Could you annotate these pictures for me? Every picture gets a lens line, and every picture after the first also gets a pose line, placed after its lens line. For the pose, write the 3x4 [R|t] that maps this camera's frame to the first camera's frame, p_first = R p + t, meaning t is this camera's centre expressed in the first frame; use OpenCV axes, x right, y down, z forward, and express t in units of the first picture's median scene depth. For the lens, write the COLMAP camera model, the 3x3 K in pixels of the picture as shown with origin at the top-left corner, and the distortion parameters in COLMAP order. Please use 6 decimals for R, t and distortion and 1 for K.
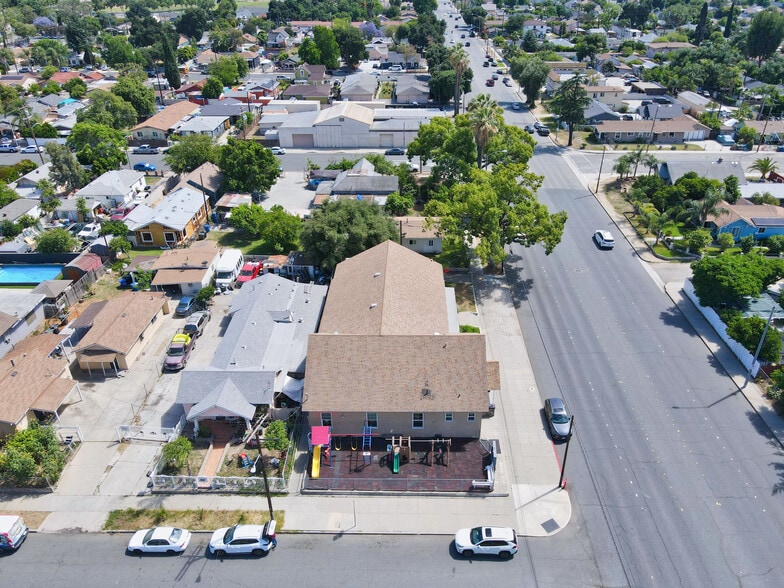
lens RADIAL K [[584.9, 0, 408.1], [0, 584.9, 294.3], [0, 0, 1]] dist [0.003319, 0.011626]
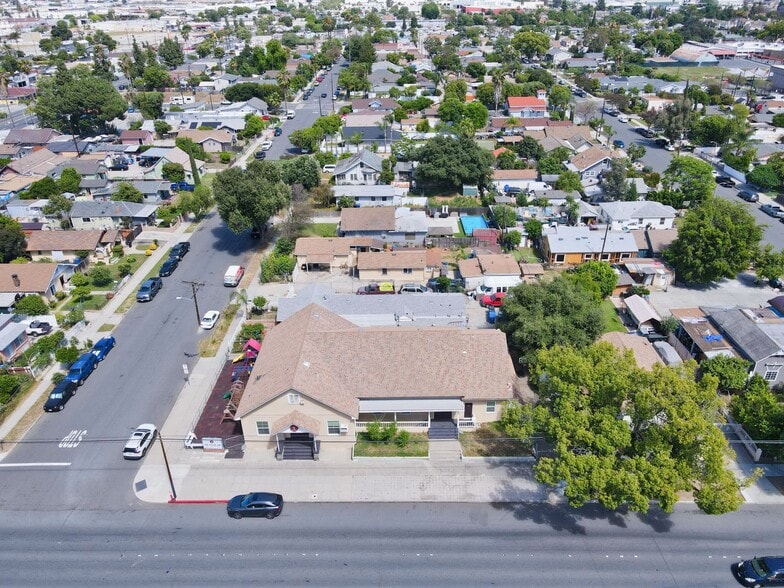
lens RADIAL K [[575.1, 0, 392.0], [0, 575.1, 294.0], [0, 0, 1]] dist [-0.001203, 0.022705]
pose [[0.000476, 0.474196, -0.880419, 0.805802], [-0.491336, 0.766930, 0.412804, -0.476673], [0.870970, 0.432385, 0.233354, 0.734529]]
